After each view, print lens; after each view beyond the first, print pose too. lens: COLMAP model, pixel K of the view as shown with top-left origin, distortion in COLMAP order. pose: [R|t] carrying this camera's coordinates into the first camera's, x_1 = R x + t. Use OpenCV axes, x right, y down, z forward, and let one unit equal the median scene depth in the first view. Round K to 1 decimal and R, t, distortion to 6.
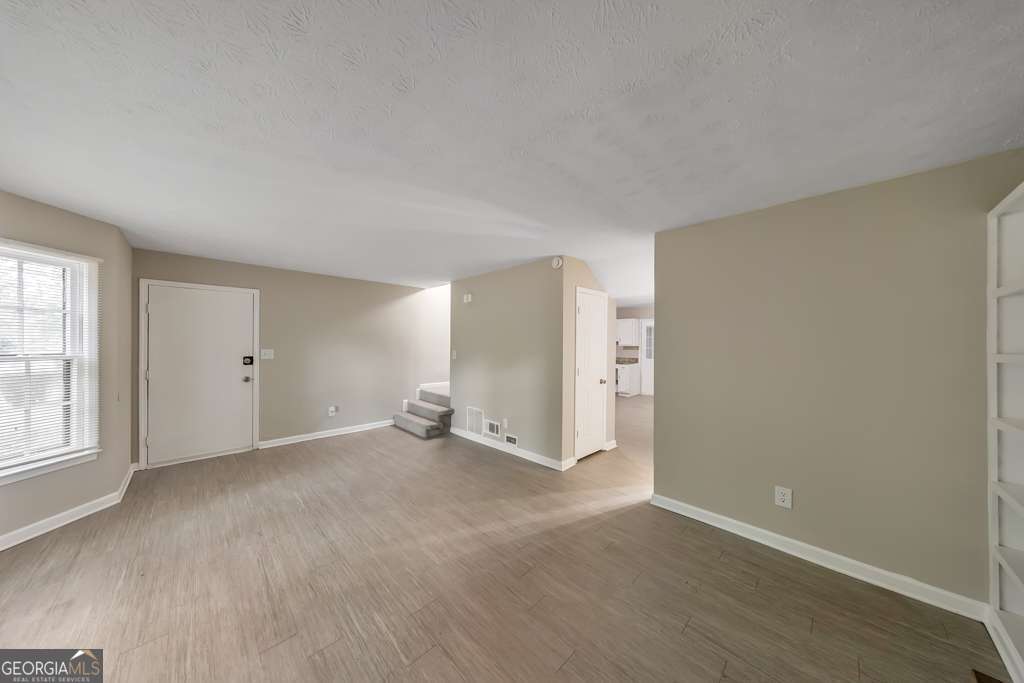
lens RADIAL K [[324.2, 0, 514.6], [0, 324.2, 344.2], [0, 0, 1]] dist [0.009148, -0.000770]
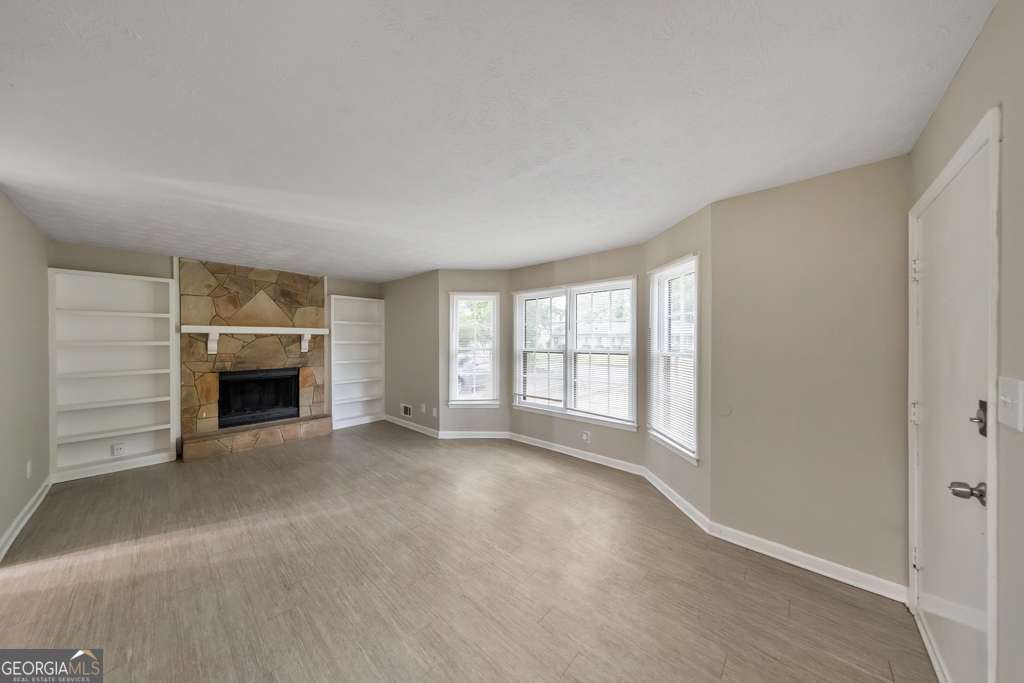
lens RADIAL K [[324.2, 0, 512.6], [0, 324.2, 341.3], [0, 0, 1]] dist [0.009148, -0.000770]
pose [[-0.998559, -0.009498, -0.052816, -0.455261], [-0.010065, 0.999894, 0.010475, -0.007929], [0.052711, 0.010992, -0.998549, 1.234470]]
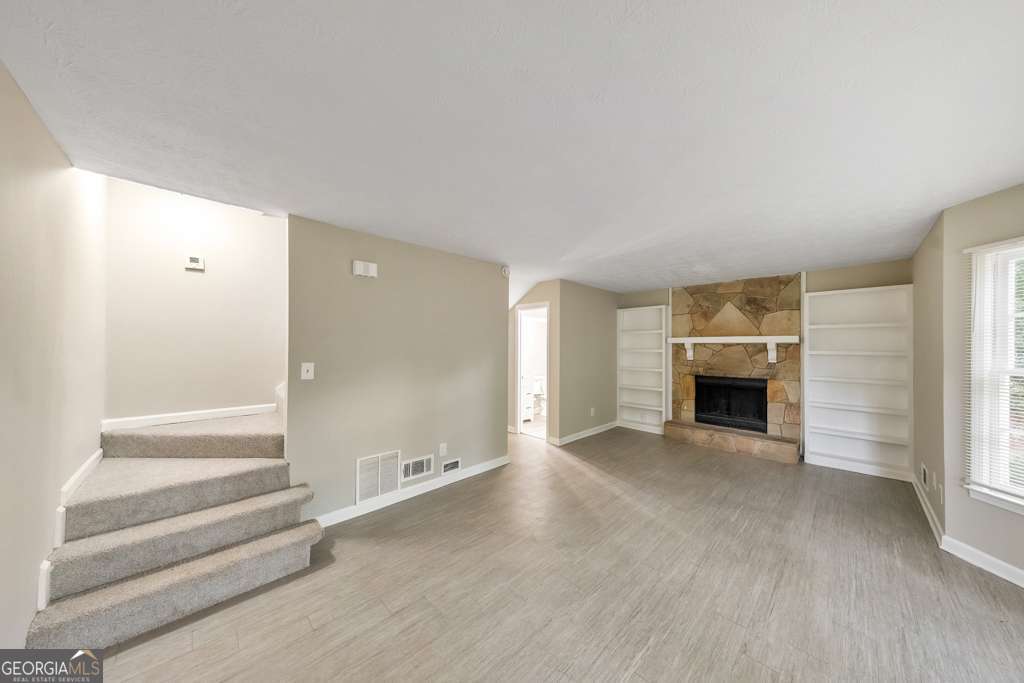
lens RADIAL K [[324.2, 0, 516.9], [0, 324.2, 345.1], [0, 0, 1]] dist [0.009148, -0.000770]
pose [[0.002269, -0.003134, 0.999993, -0.827485], [0.000235, 0.999995, 0.003133, -0.009745], [-0.999997, 0.000228, 0.002270, 0.841896]]
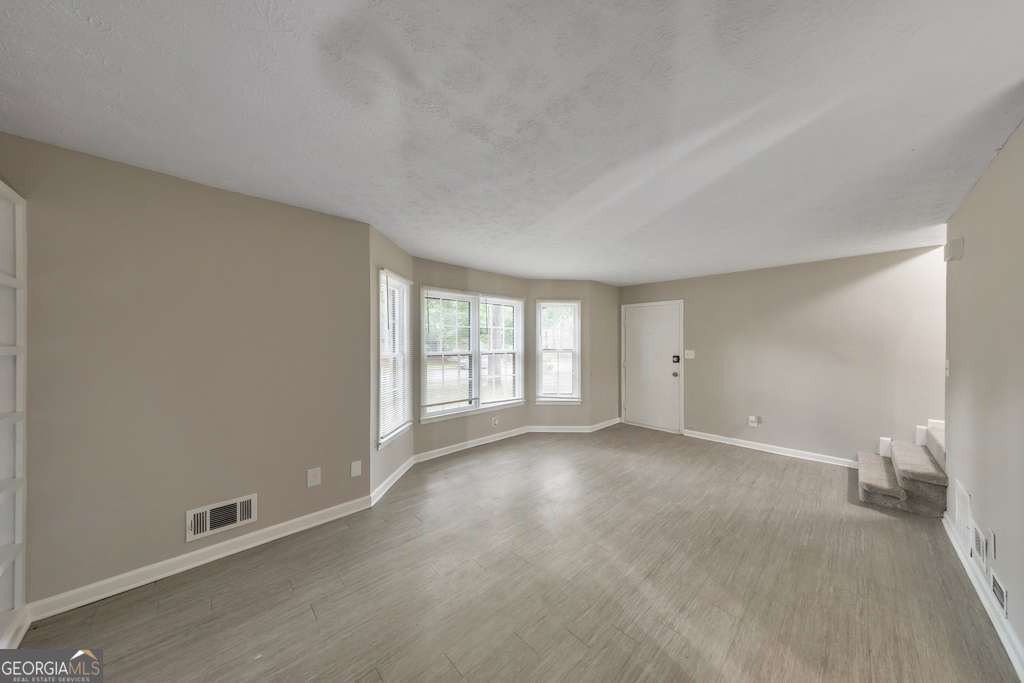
lens RADIAL K [[324.2, 0, 517.7], [0, 324.2, 342.6], [0, 0, 1]] dist [0.009148, -0.000770]
pose [[-0.010374, -0.008711, -0.999908, 0.402434], [-0.008848, 0.999924, -0.008620, 0.004281], [0.999907, 0.008758, -0.010450, 0.423829]]
